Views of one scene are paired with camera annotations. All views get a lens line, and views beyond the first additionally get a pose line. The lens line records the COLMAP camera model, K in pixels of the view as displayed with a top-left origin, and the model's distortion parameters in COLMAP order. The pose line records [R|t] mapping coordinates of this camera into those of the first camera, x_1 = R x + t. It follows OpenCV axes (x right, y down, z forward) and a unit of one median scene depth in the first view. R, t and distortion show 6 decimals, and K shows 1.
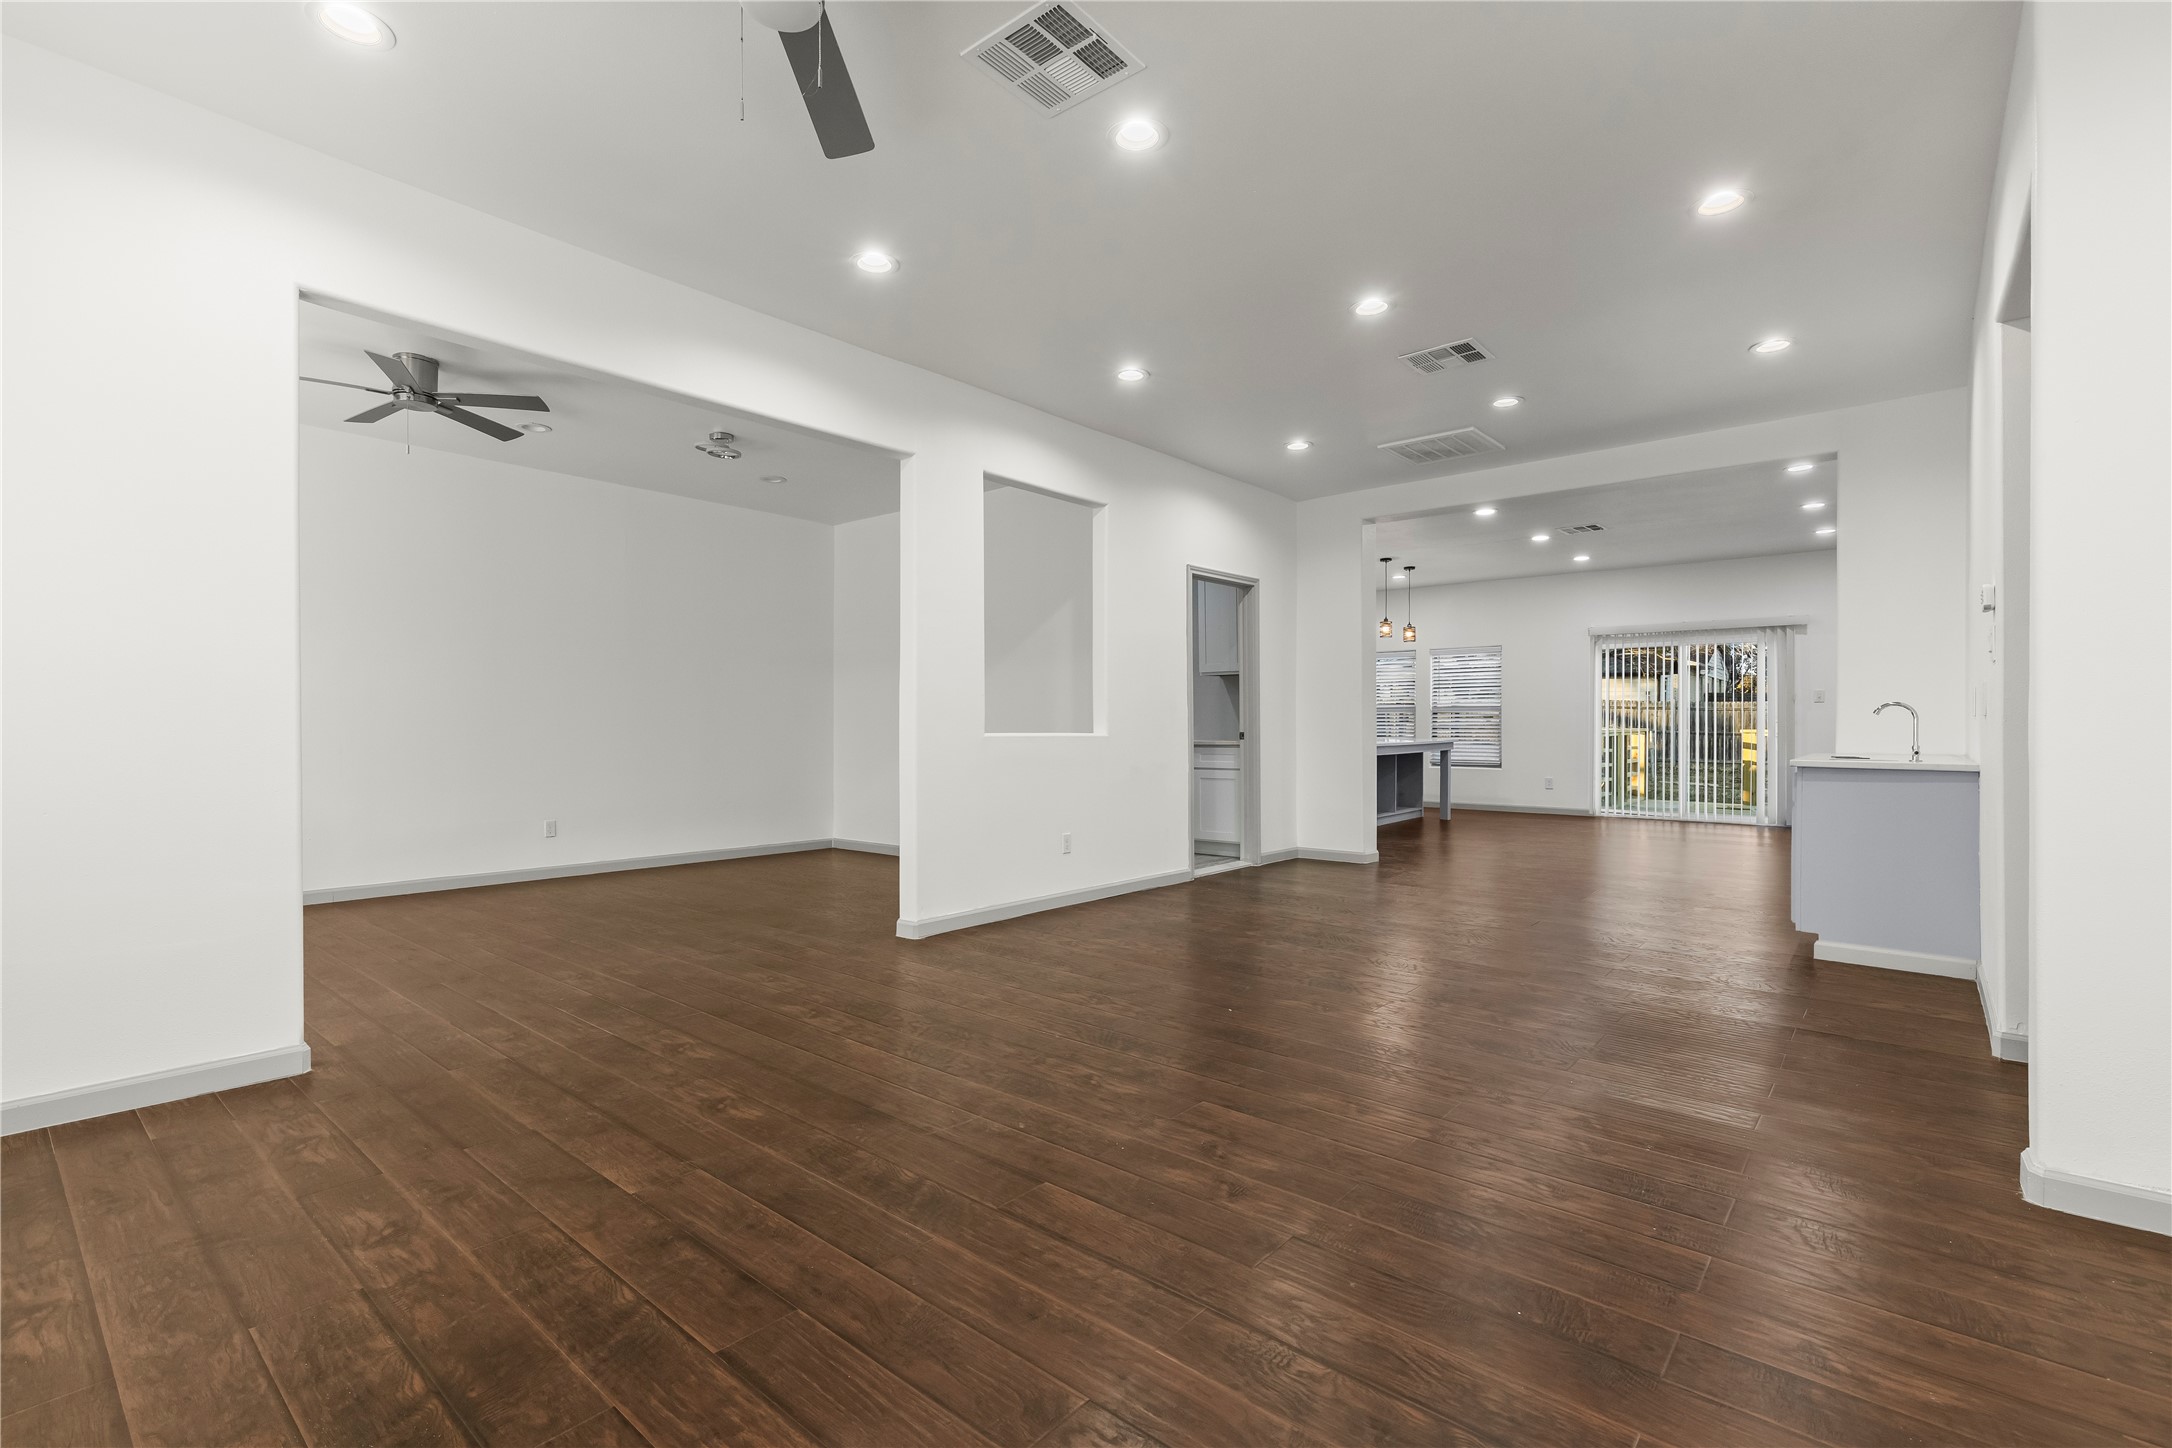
lens RADIAL K [[976.4, 0, 1082.6], [0, 976.4, 719.3], [0, 0, 1]] dist [0.007994, -0.002066]
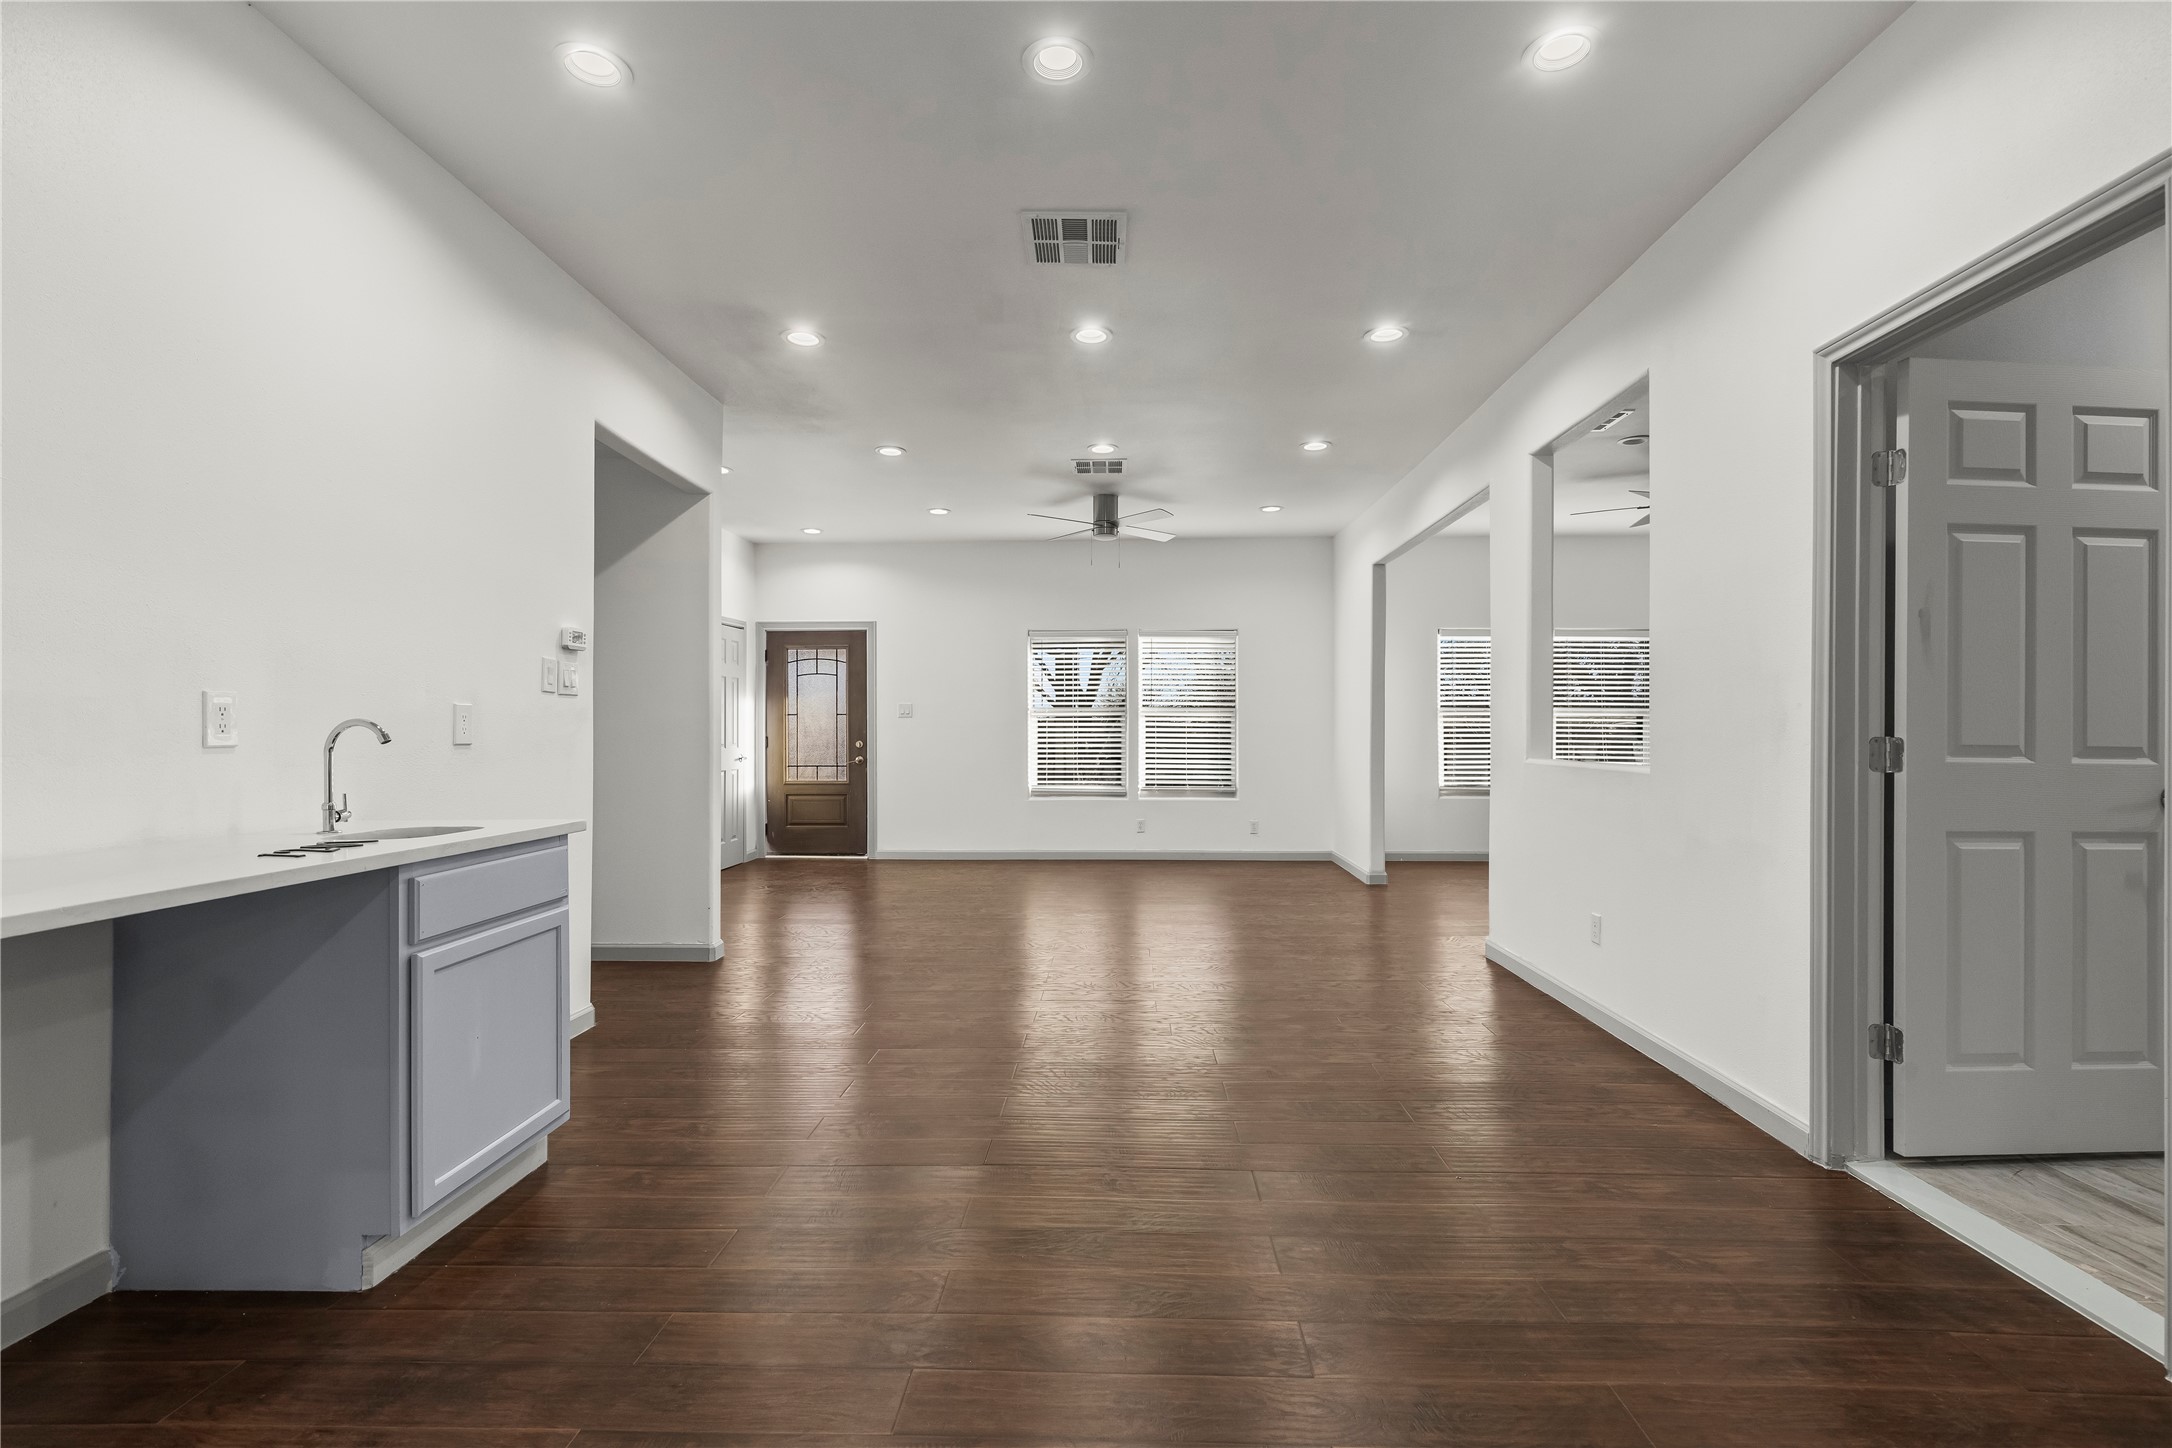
lens RADIAL K [[976.4, 0, 1101.6], [0, 976.4, 728.1], [0, 0, 1]] dist [0.007994, -0.002066]
pose [[-0.777141, -0.003735, -0.629316, 0.371202], [0.001252, 0.999971, -0.007482, -0.002907], [0.629325, -0.006602, -0.777114, 0.724916]]
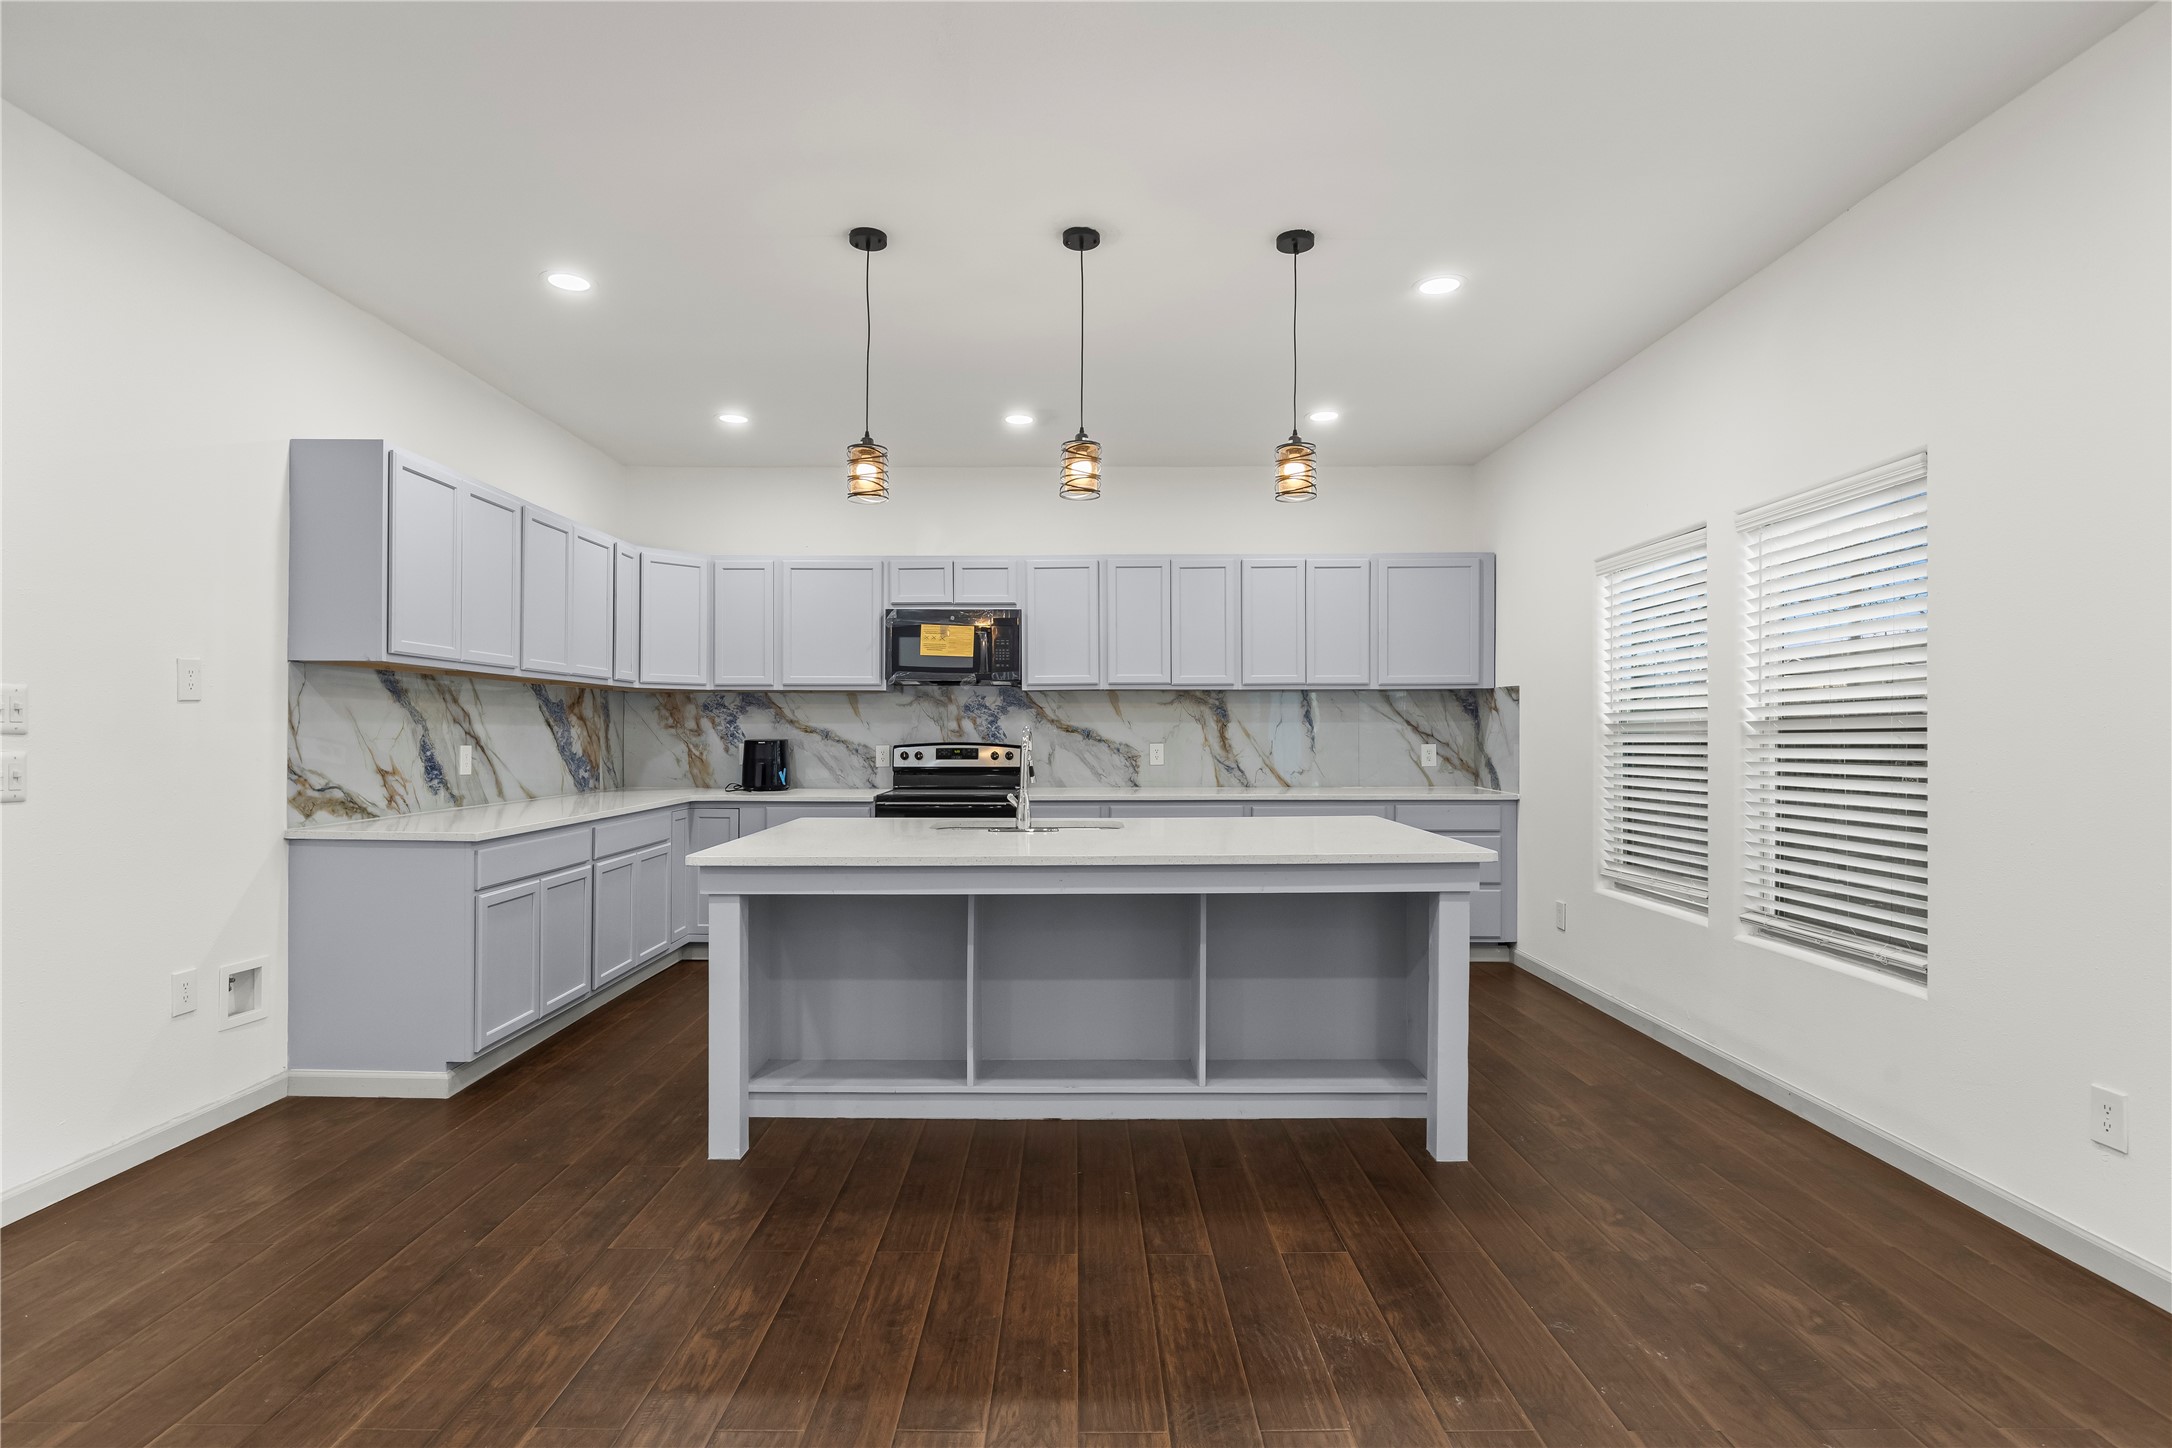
lens RADIAL K [[1101.4, 0, 1070.4], [0, 1101.4, 725.2], [0, 0, 1]] dist [0.000251, -0.001018]
pose [[0.641521, -0.005761, -0.767084, 0.574783], [0.003349, 0.999983, -0.004709, -0.012468], [0.767098, 0.000452, 0.641530, 0.791122]]
